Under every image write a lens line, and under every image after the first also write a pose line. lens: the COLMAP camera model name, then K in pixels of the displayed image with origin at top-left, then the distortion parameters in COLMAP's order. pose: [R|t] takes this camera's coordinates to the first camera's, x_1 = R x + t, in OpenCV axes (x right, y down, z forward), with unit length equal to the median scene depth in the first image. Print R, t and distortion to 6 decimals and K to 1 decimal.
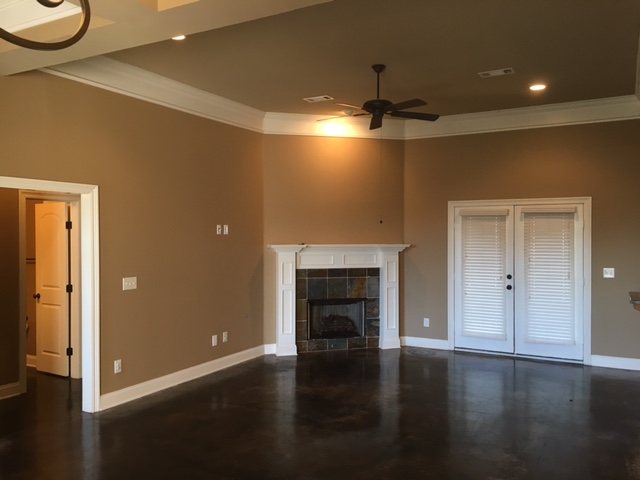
lens RADIAL K [[539.9, 0, 320.3], [0, 539.9, 239.3], [0, 0, 1]] dist [0.012822, -0.002619]
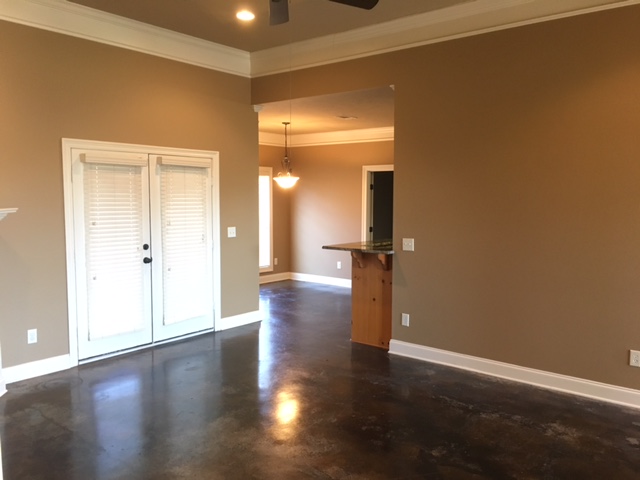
lens RADIAL K [[539.9, 0, 320.2], [0, 539.9, 241.1], [0, 0, 1]] dist [0.012822, -0.002619]
pose [[0.161000, -0.085667, 0.983230, -0.365491], [-0.002630, 0.996185, 0.087226, -0.006536], [-0.986951, -0.016629, 0.160160, 0.631323]]
